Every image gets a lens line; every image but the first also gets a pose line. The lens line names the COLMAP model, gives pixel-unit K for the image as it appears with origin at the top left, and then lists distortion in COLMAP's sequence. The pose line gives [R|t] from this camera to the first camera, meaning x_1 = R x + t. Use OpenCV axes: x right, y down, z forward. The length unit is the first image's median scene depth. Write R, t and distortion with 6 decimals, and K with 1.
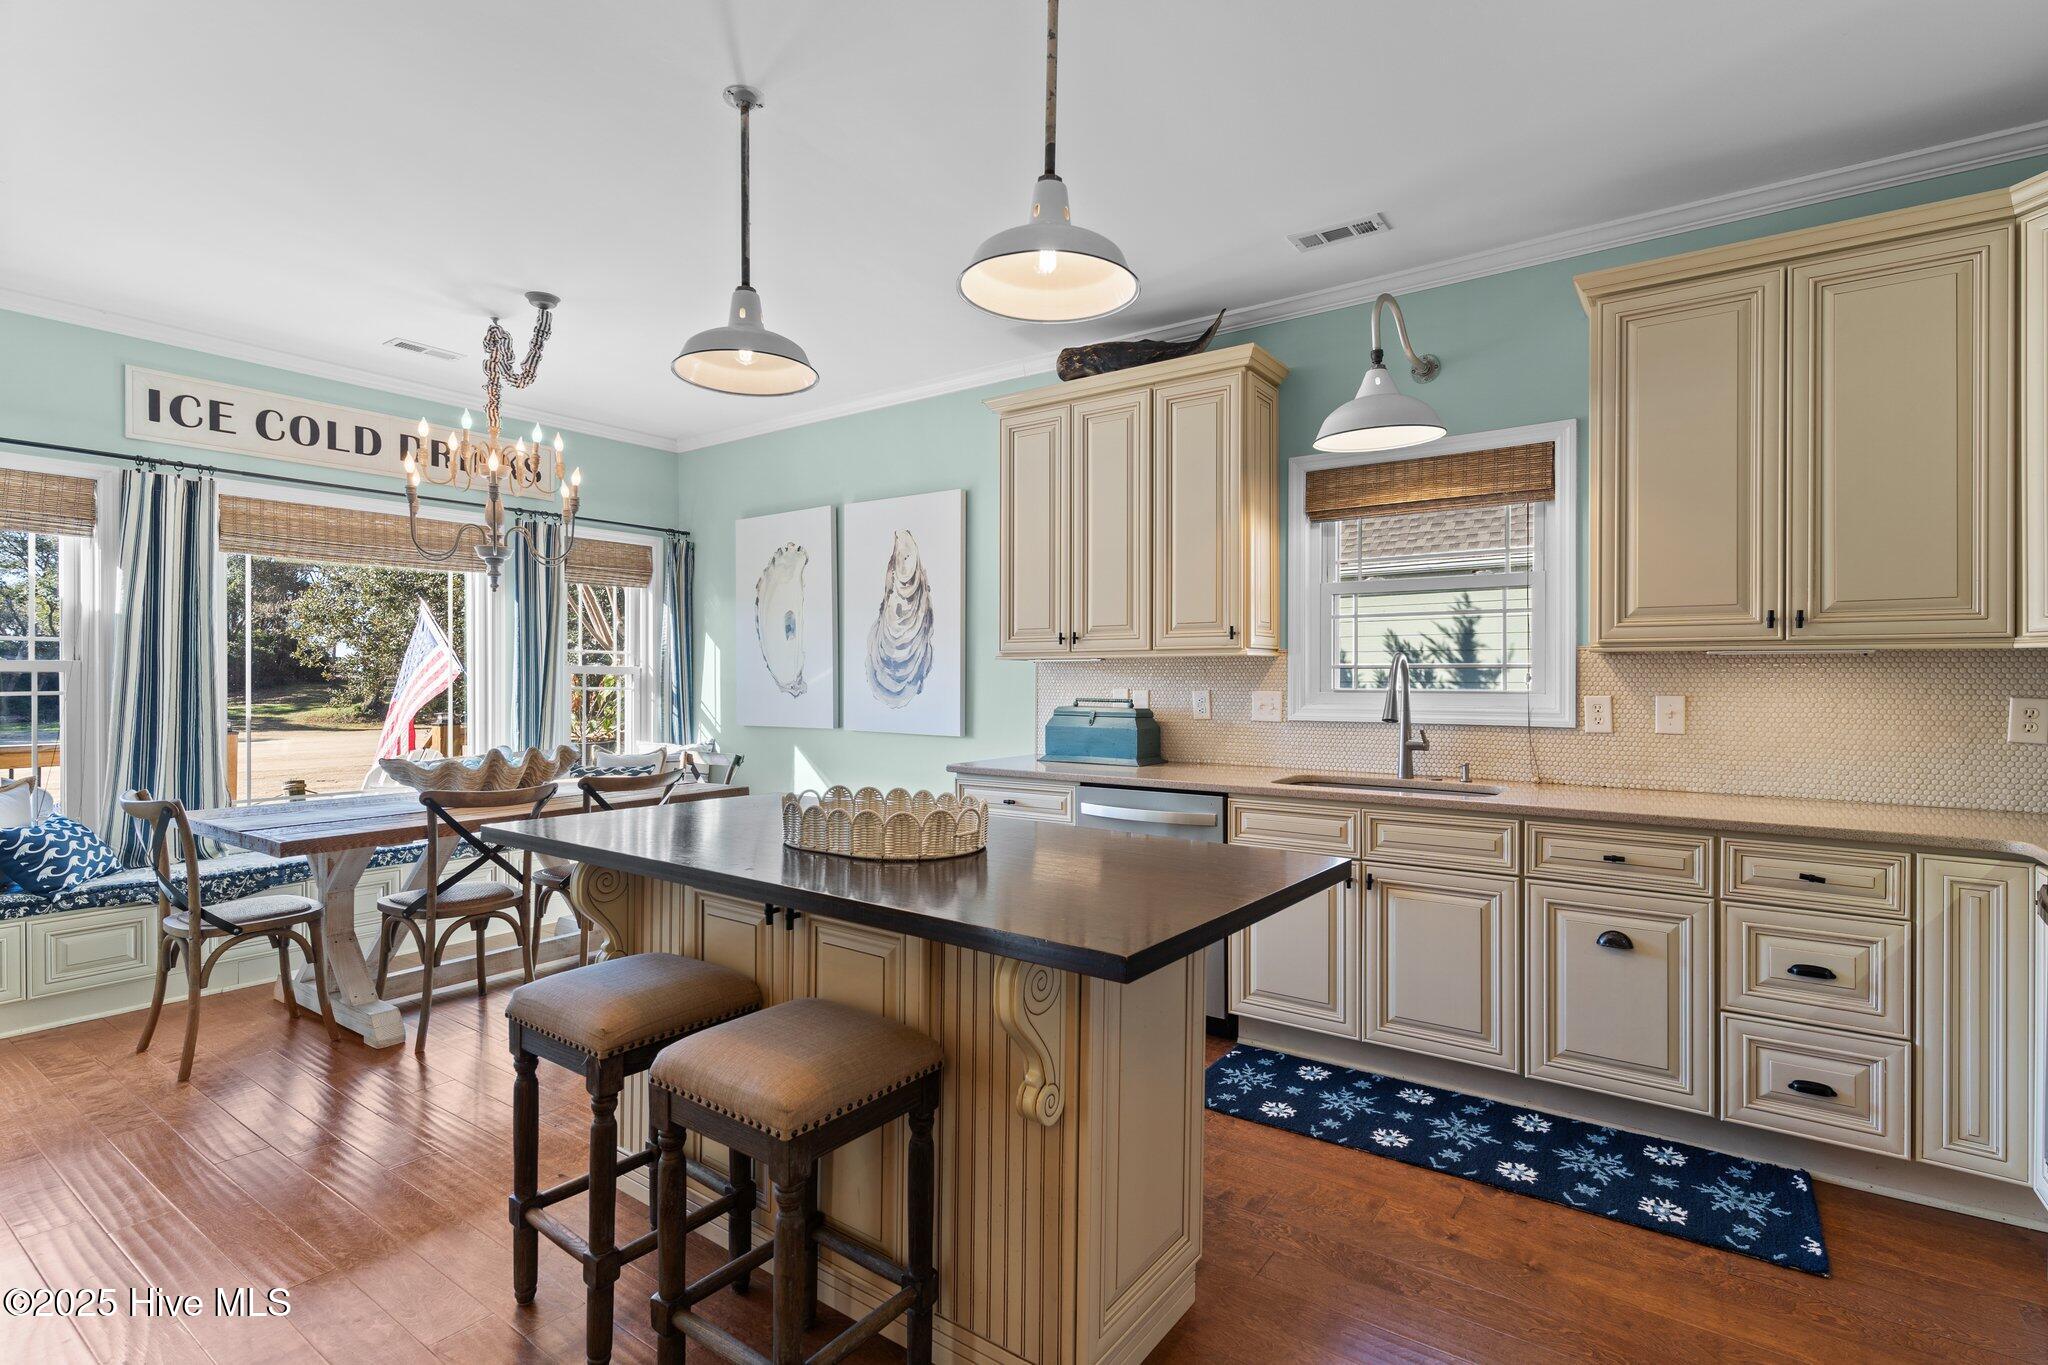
lens RADIAL K [[984.9, 0, 1021.9], [0, 984.9, 674.9], [0, 0, 1]] dist [0.002674, 0.000442]
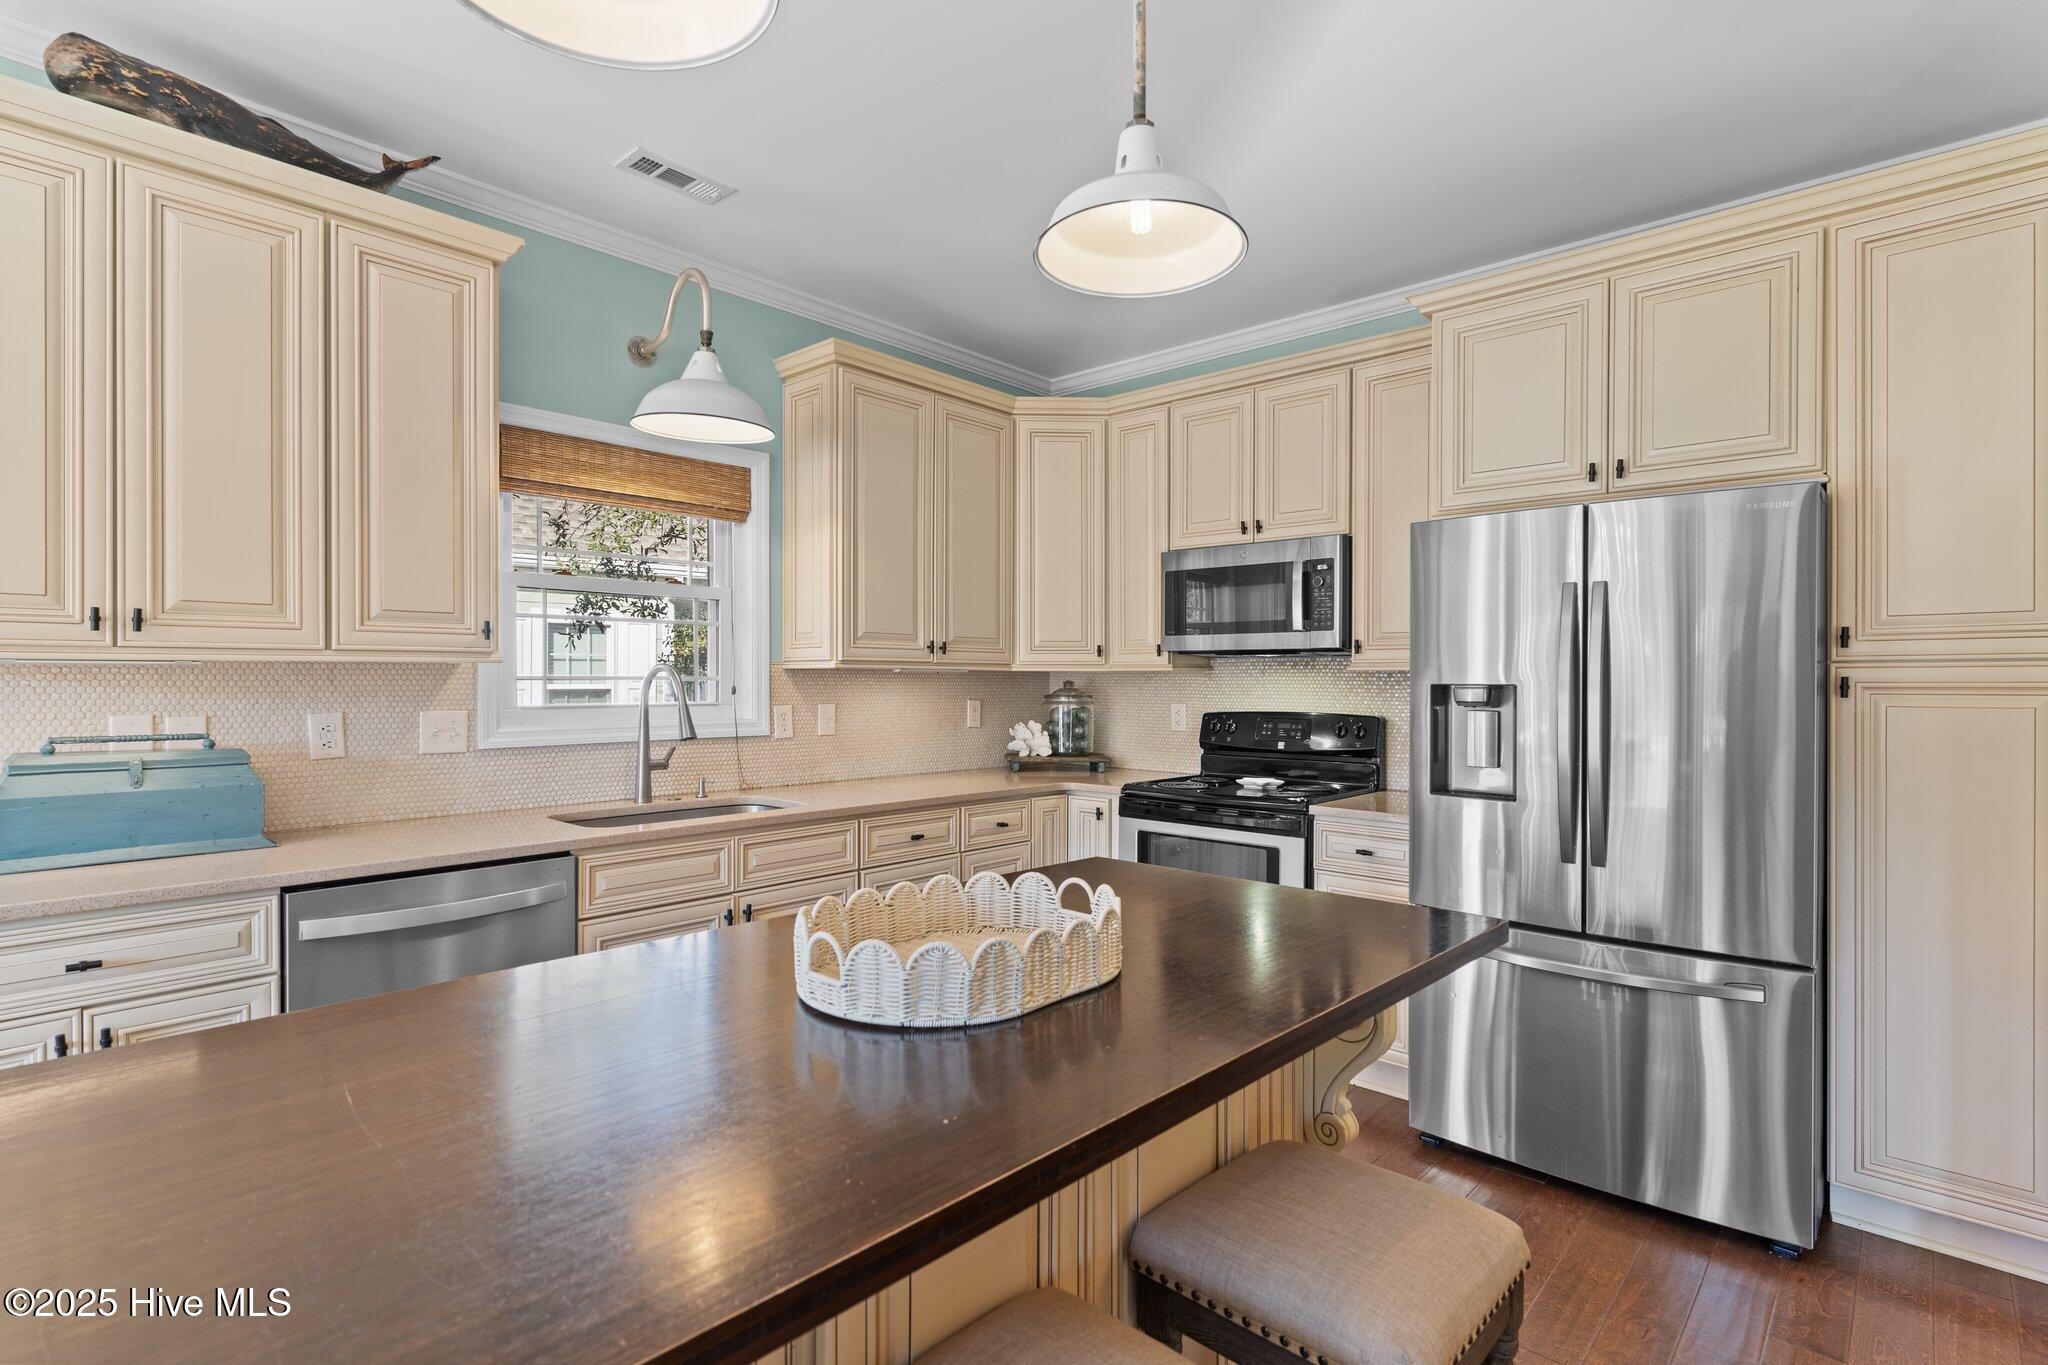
lens RADIAL K [[986.1, 0, 1024.0], [0, 986.1, 682.5], [0, 0, 1]] dist [0.000767, -0.000315]
pose [[0.113875, -0.004008, 0.993487, -0.479481], [-0.004570, 0.999979, 0.004558, -0.010896], [-0.993485, -0.005059, 0.113854, 0.568302]]
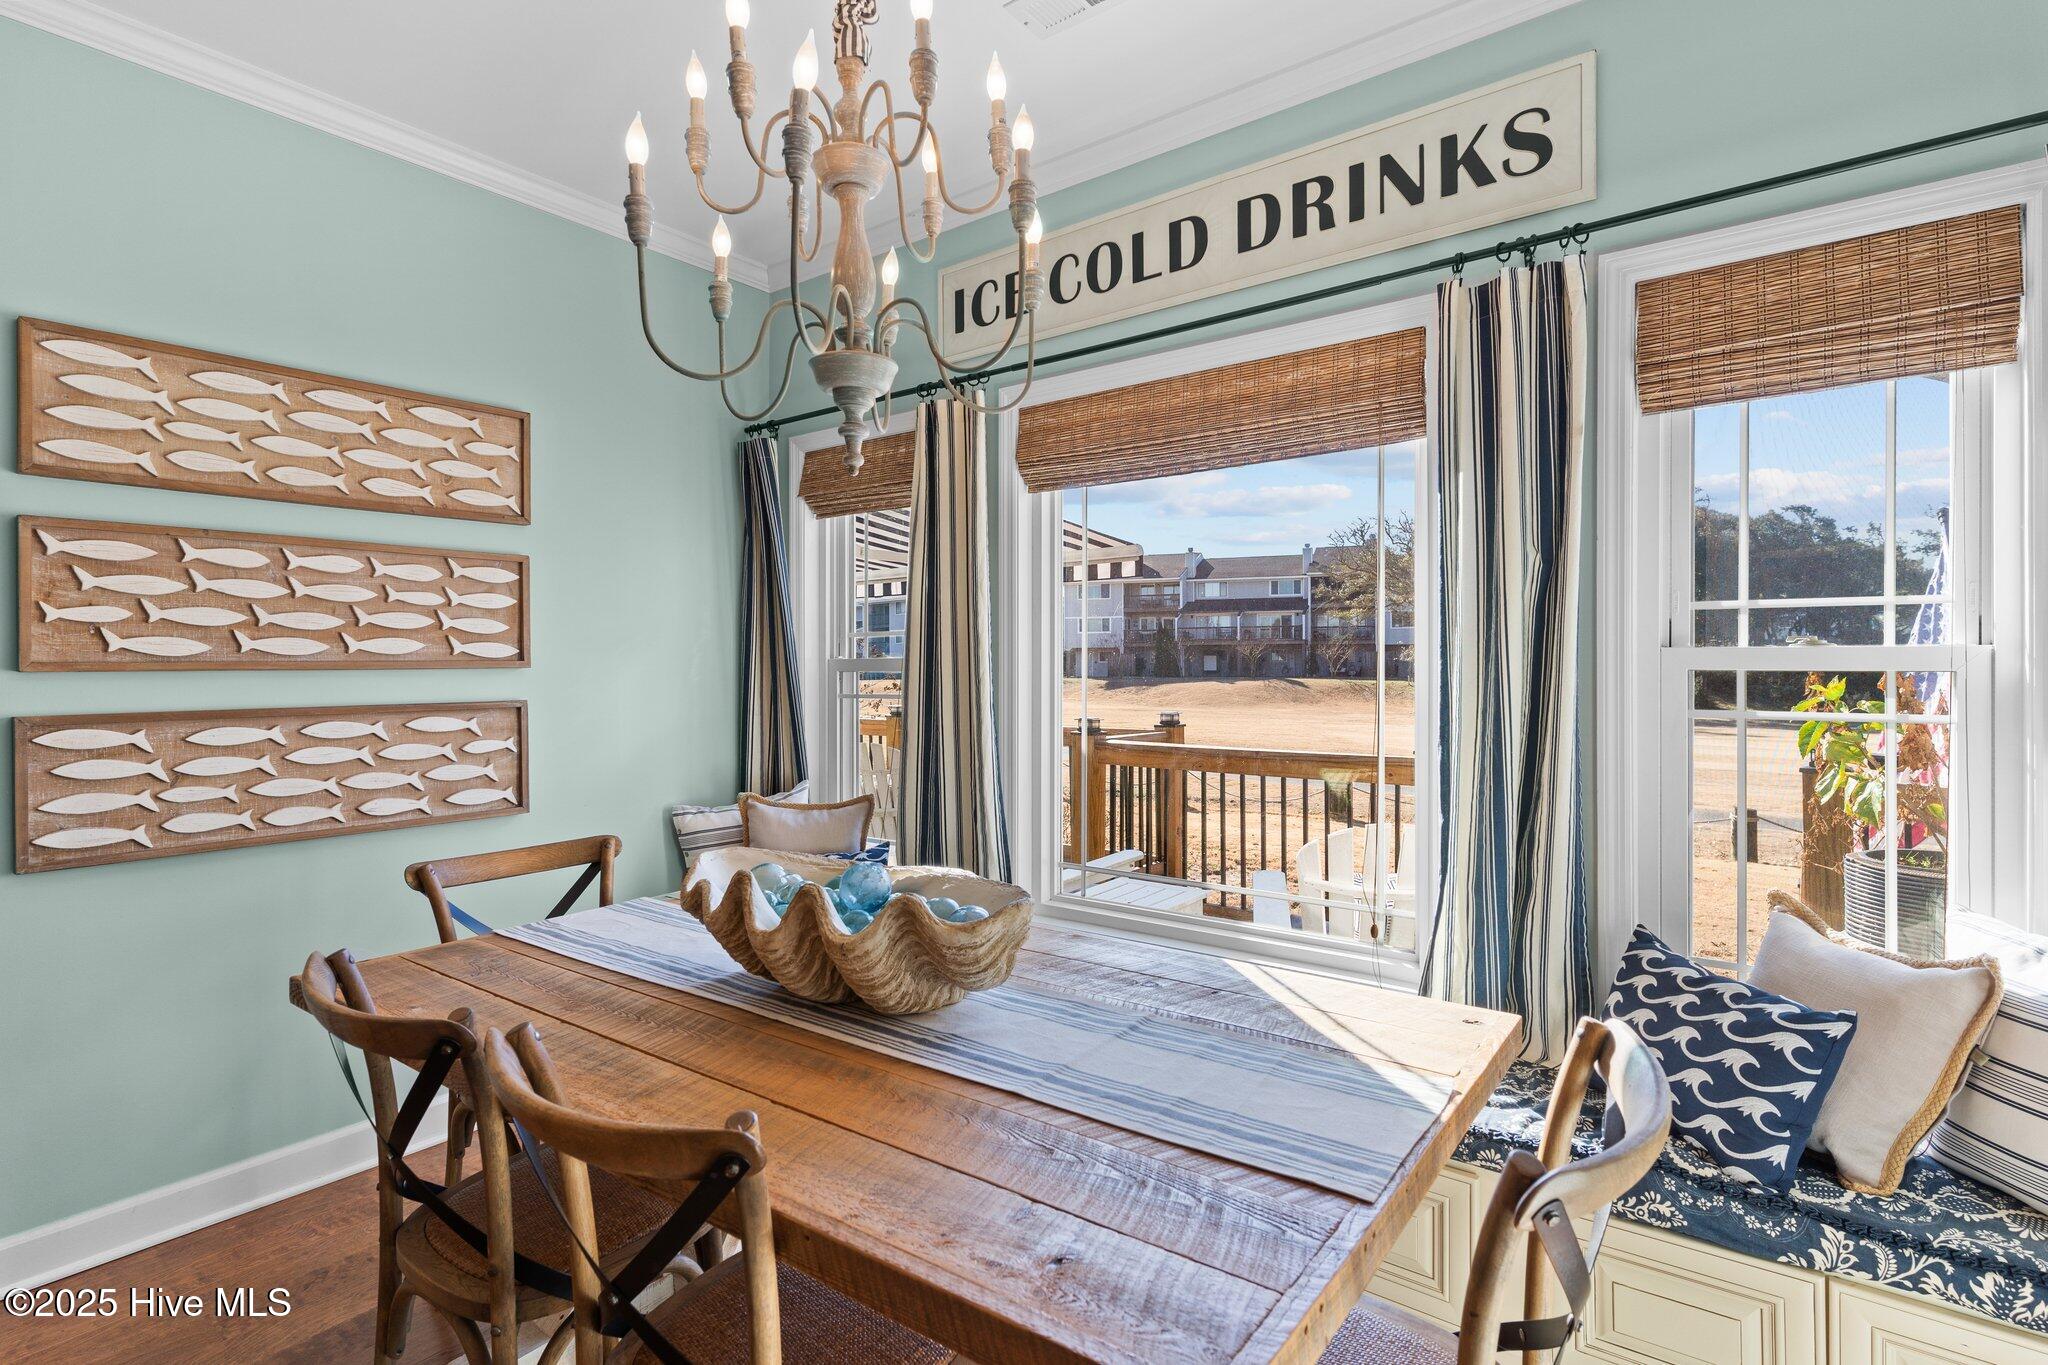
lens RADIAL K [[1001.4, 0, 1025.9], [0, 1001.4, 712.4], [0, 0, 1]] dist [0.000241, -0.001357]
pose [[-0.034806, 0.046529, -0.998310, -0.146911], [0.005677, 0.998909, 0.046359, -0.010812], [0.999378, -0.004054, -0.035032, 1.285872]]
